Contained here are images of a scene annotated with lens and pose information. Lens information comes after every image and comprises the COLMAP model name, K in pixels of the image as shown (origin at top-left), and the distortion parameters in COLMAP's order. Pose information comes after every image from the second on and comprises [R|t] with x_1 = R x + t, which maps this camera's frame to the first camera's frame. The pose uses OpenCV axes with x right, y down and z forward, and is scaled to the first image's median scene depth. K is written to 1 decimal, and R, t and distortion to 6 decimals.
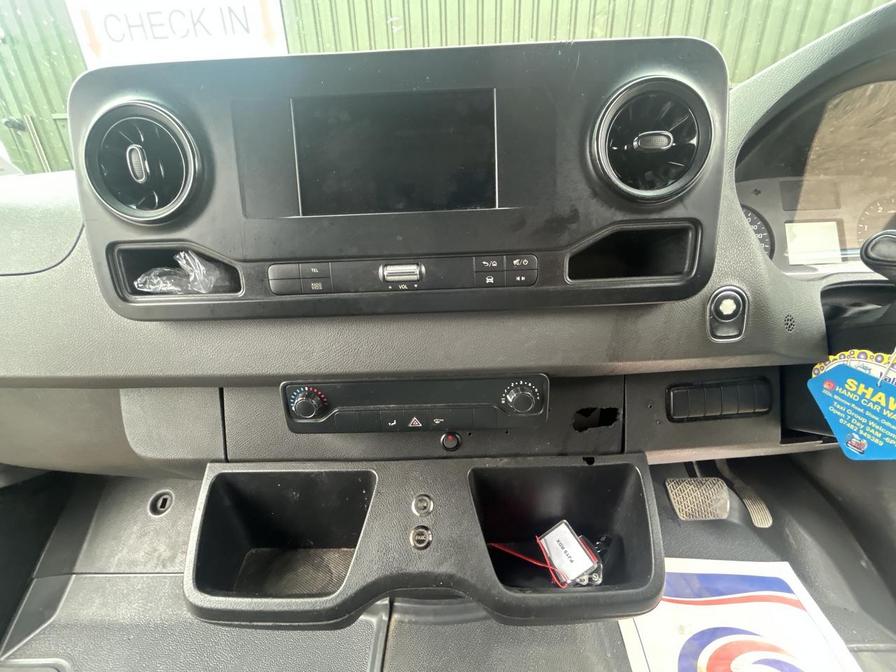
lens RADIAL K [[358.9, 0, 448.0], [0, 358.9, 337.9], [0, 0, 1]] dist [-0.001907, 0.000002]
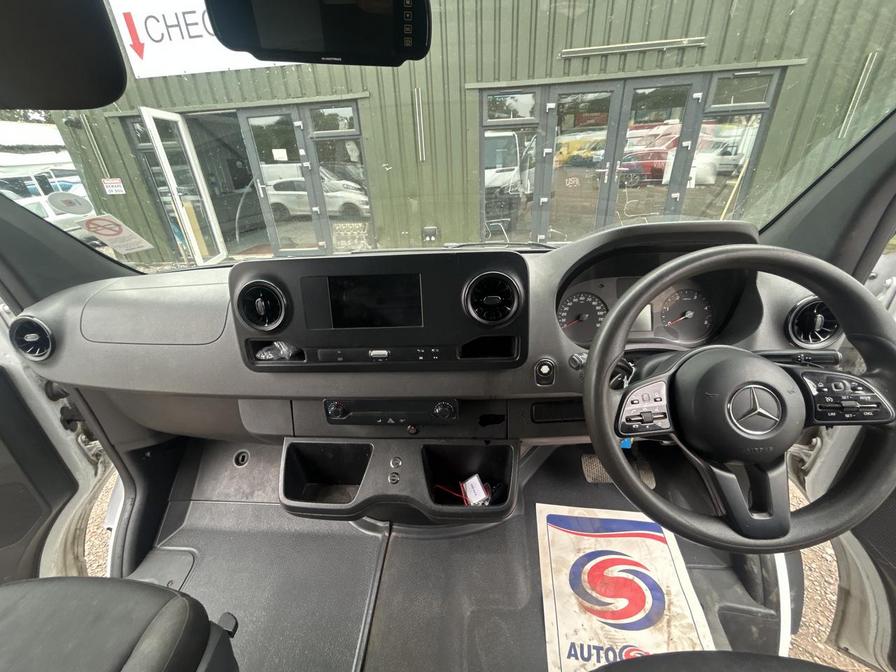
lens RADIAL K [[358.9, 0, 448.5], [0, 358.9, 337.2], [0, 0, 1]] dist [-0.001907, 0.000002]
pose [[0.997792, 0.013460, -0.065031, 0.313980], [-0.008519, 0.997098, 0.075657, -0.337524], [0.065860, -0.074936, 0.995011, -0.811346]]
